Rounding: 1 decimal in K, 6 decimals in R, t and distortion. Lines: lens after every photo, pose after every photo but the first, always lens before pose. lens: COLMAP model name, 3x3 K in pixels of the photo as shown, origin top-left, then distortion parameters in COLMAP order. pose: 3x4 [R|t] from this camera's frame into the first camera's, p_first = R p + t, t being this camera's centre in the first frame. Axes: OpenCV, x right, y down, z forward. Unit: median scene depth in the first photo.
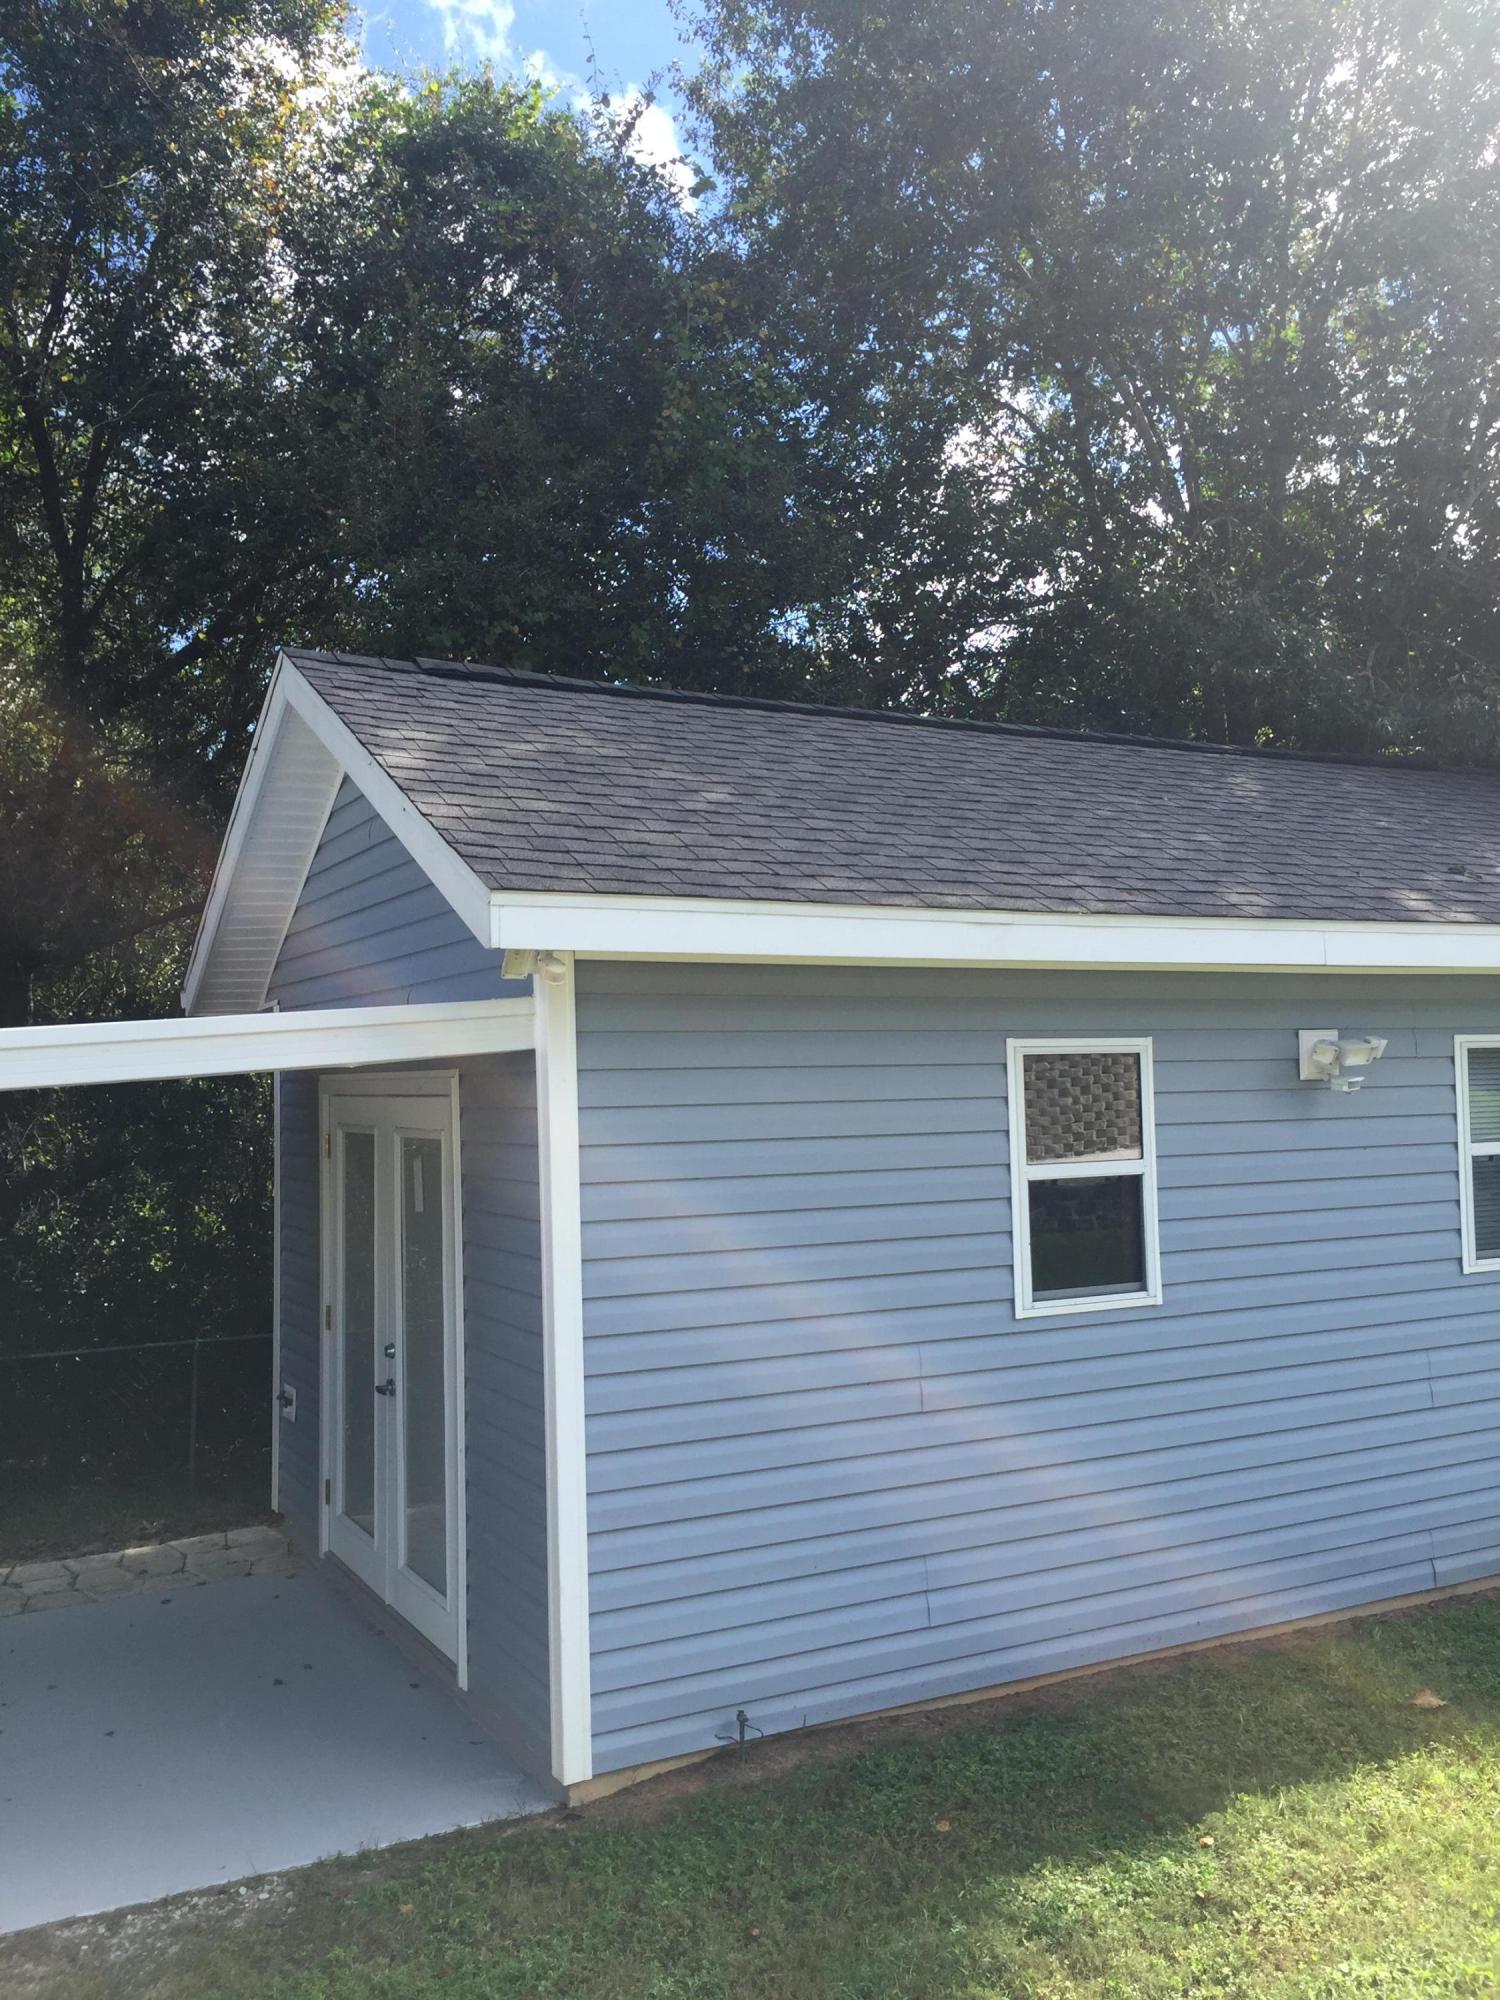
lens RADIAL K [[1700.5, 0, 649.1], [0, 1700.5, 1068.1], [0, 0, 1]] dist [-0.011751, -0.022636]
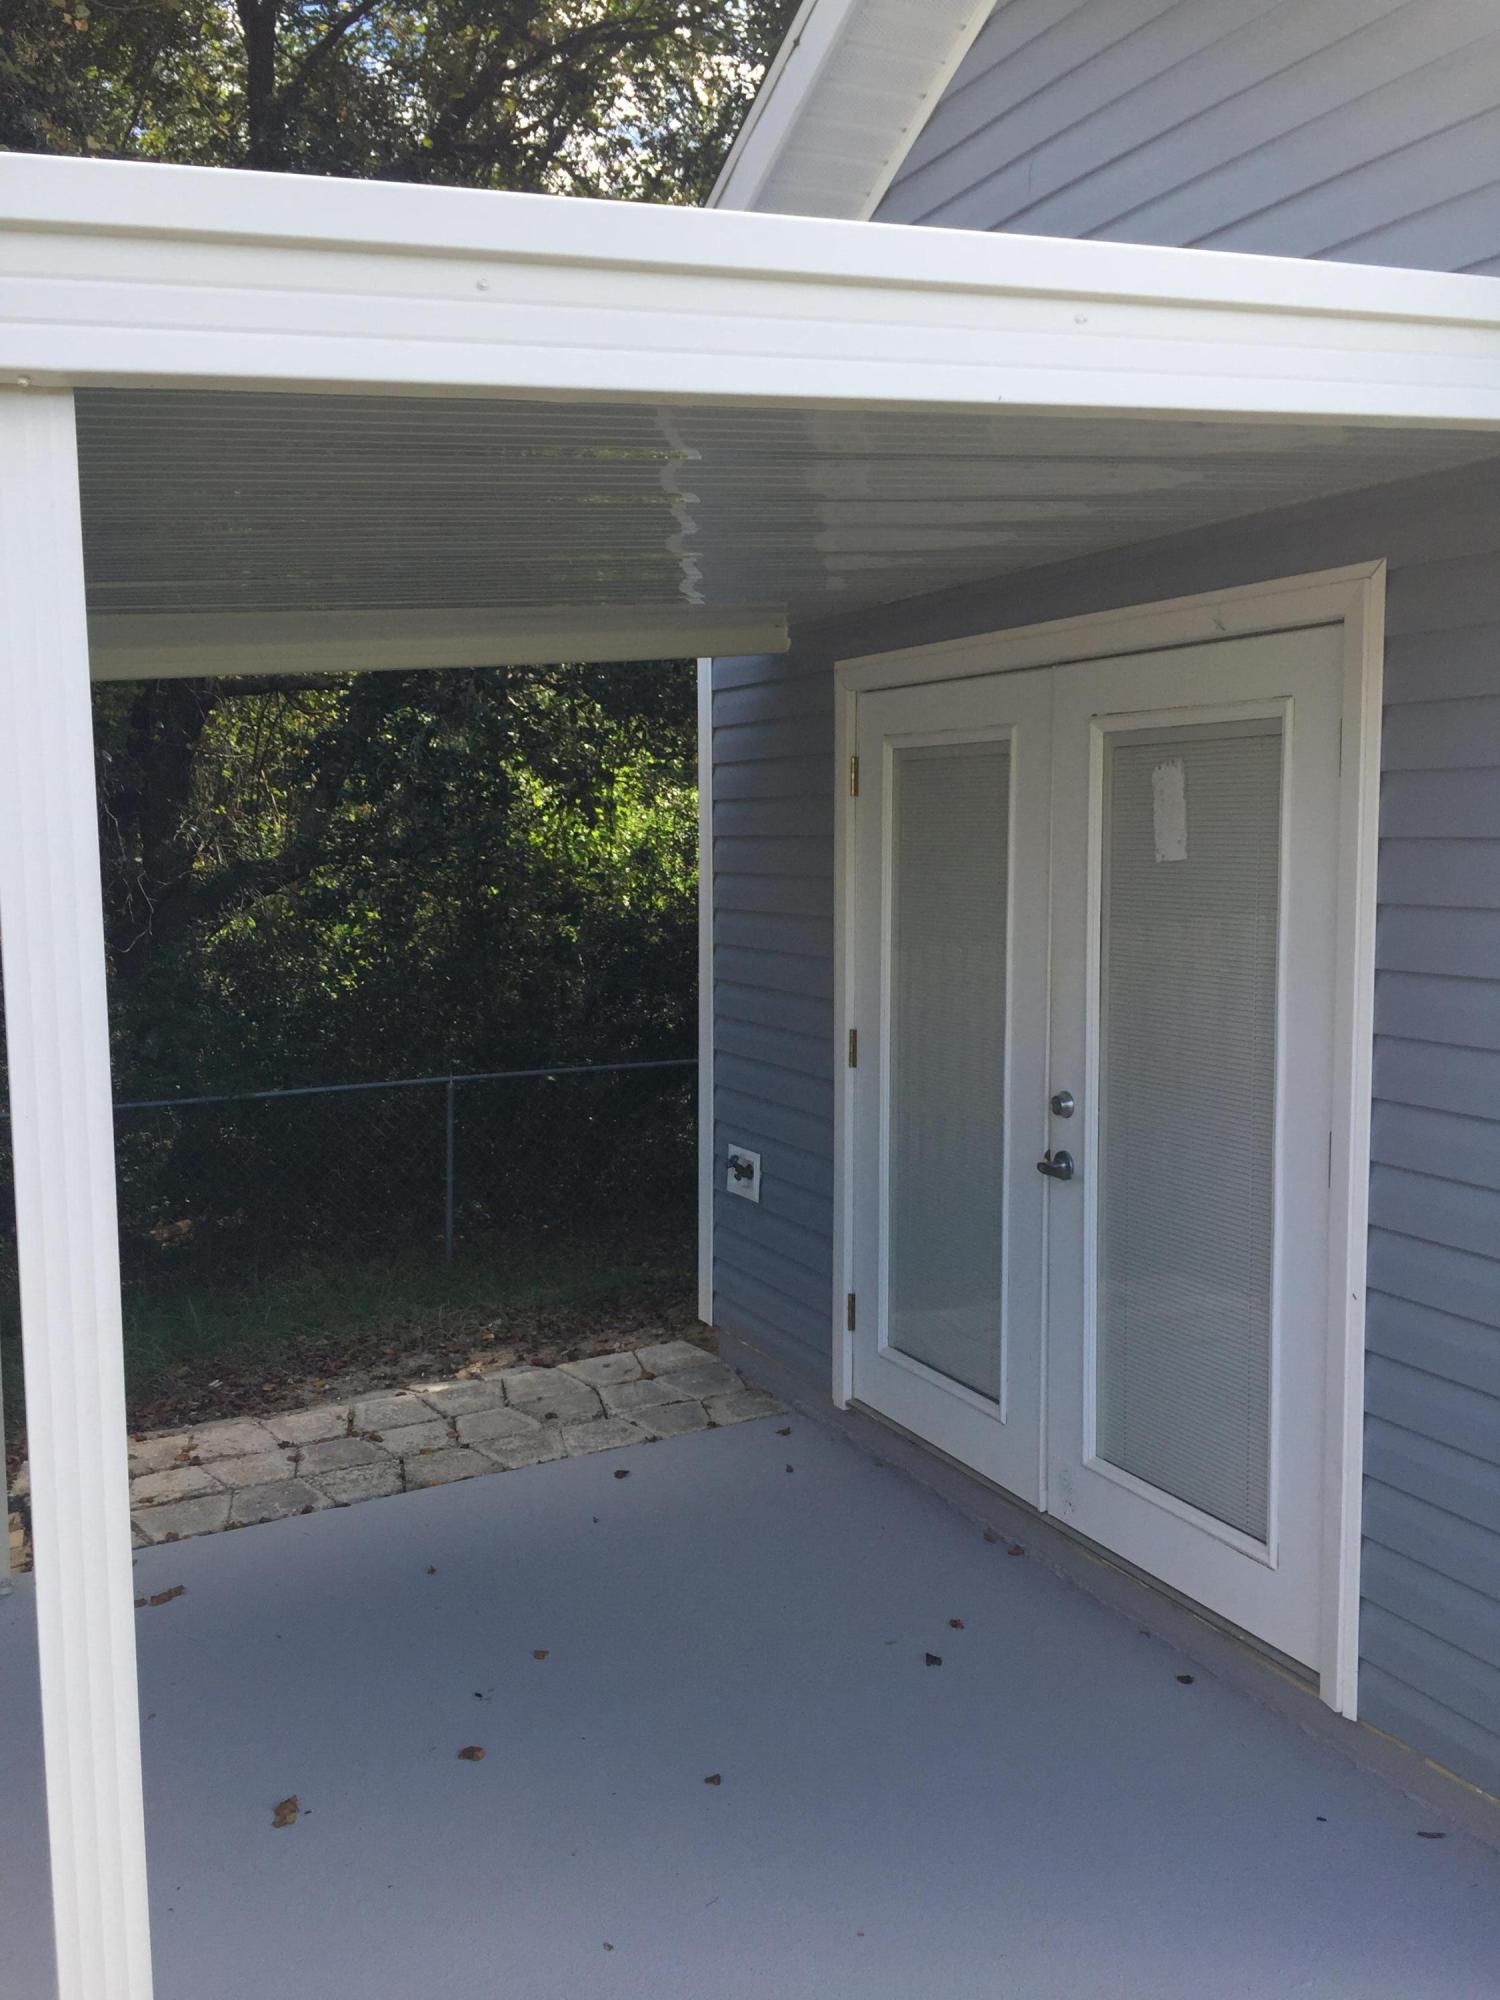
lens RADIAL K [[1713.1, 0, 751.2], [0, 1713.1, 1014.1], [0, 0, 1]] dist [-0.009793, -0.005925]
pose [[0.999420, 0.029738, 0.016586, -0.333332], [-0.031479, 0.992619, 0.117118, 0.081208], [-0.012980, -0.117572, 0.992979, 0.489373]]
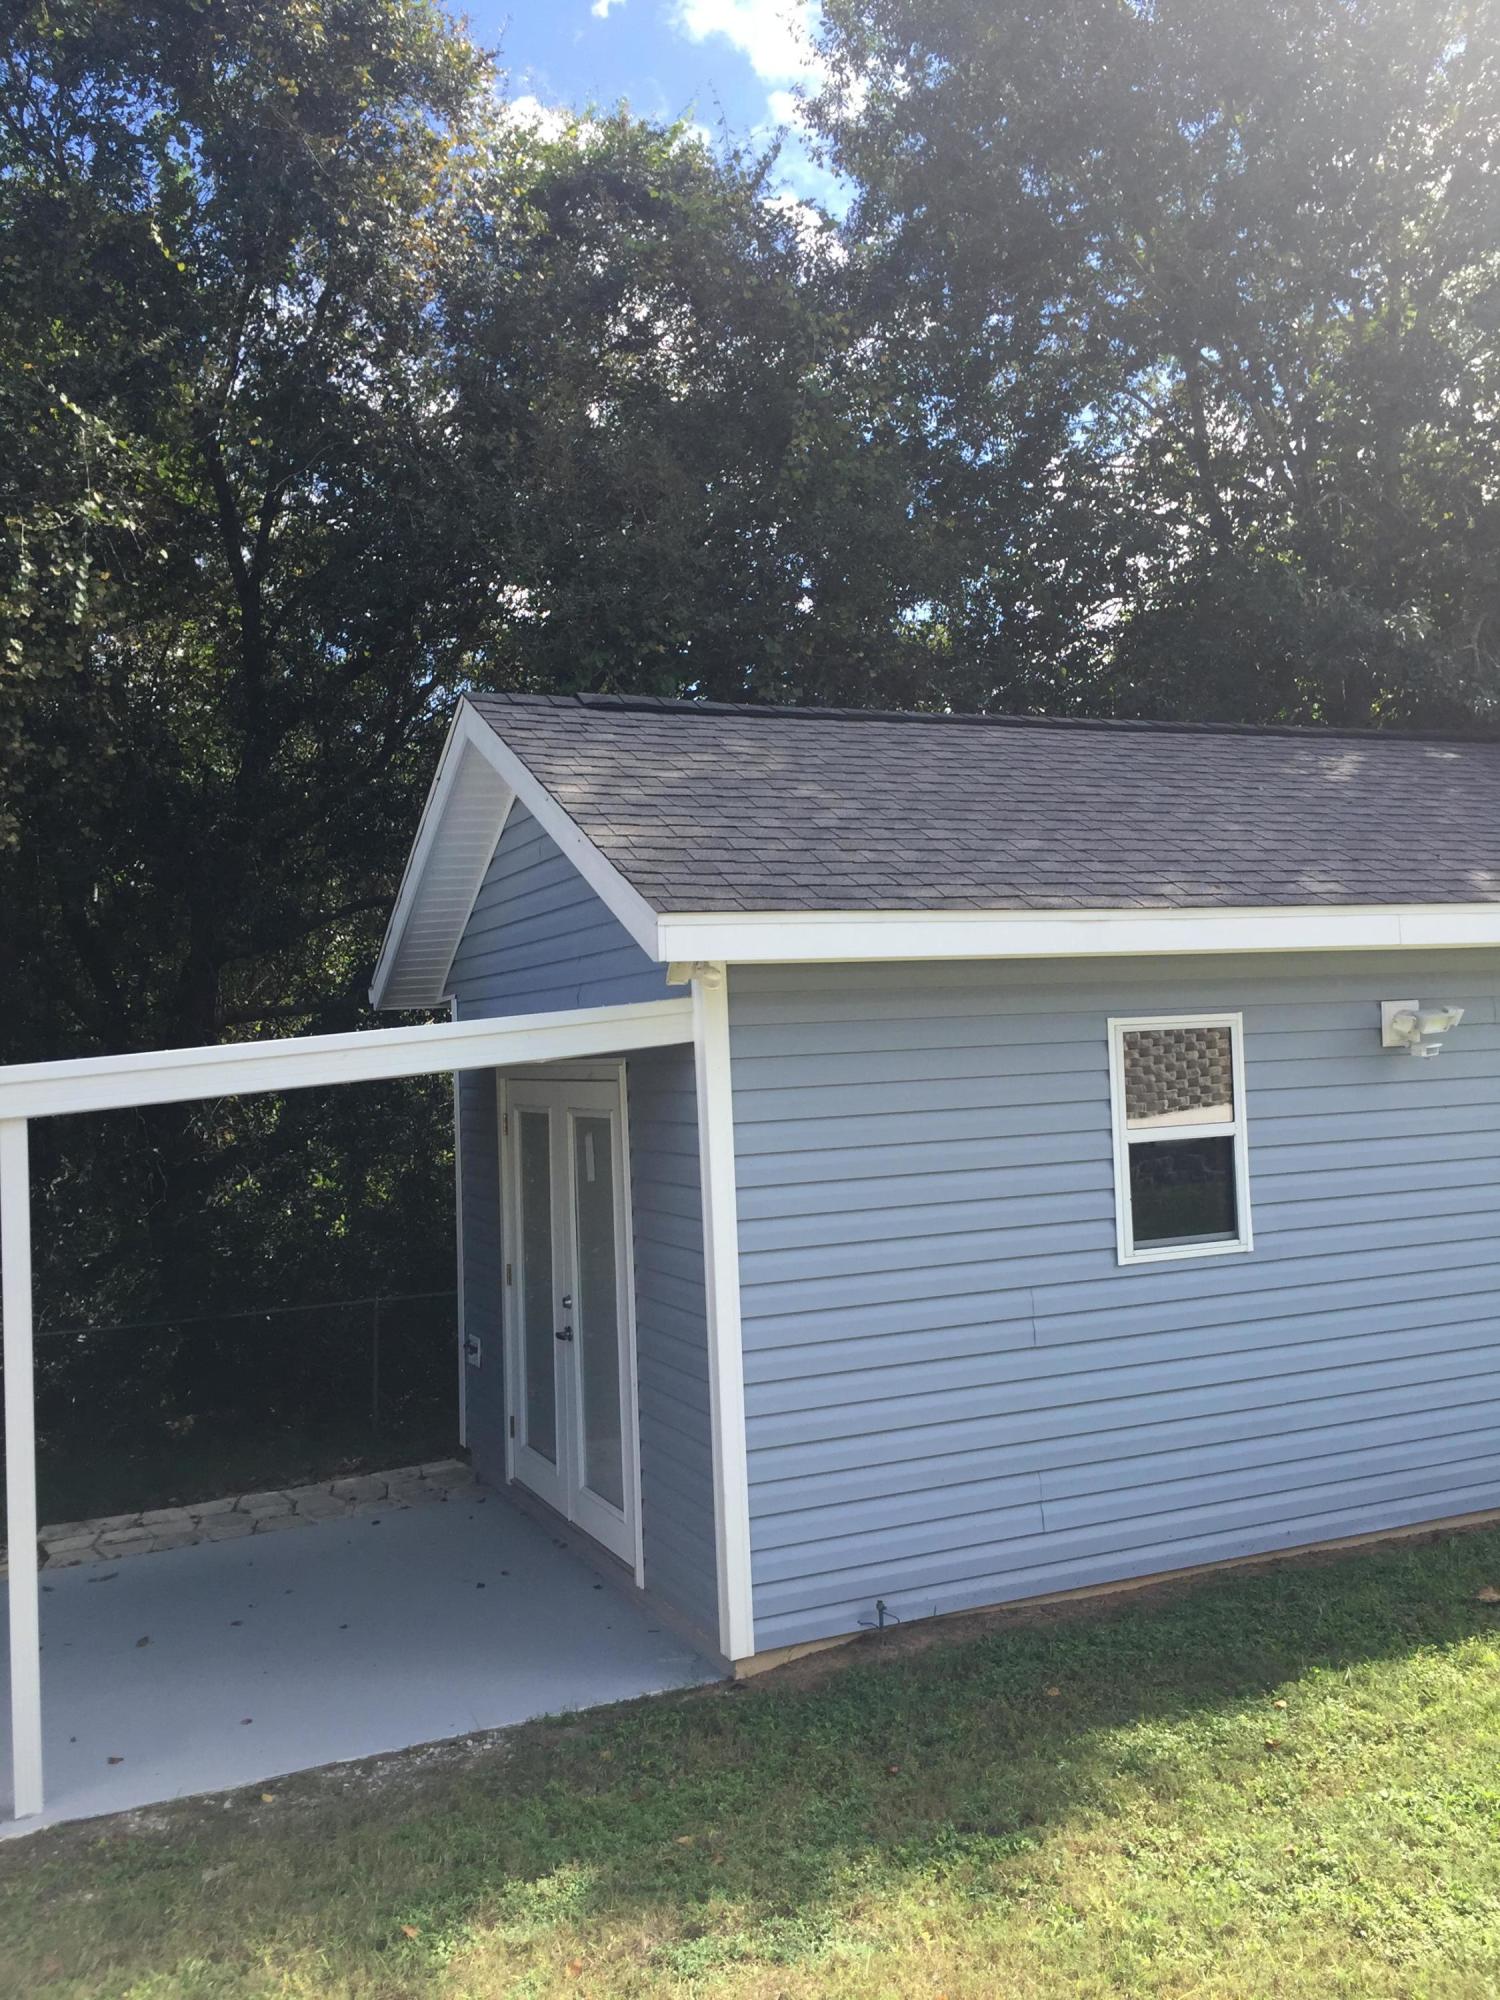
lens RADIAL K [[1674.6, 0, 694.2], [0, 1674.6, 1147.7], [0, 0, 1]] dist [0.024106, 0.004739]
pose [[0.998380, -0.019103, -0.053604, -0.005607], [0.022783, 0.997363, 0.068901, -0.015464], [0.052147, -0.070011, 0.996182, -0.134635]]
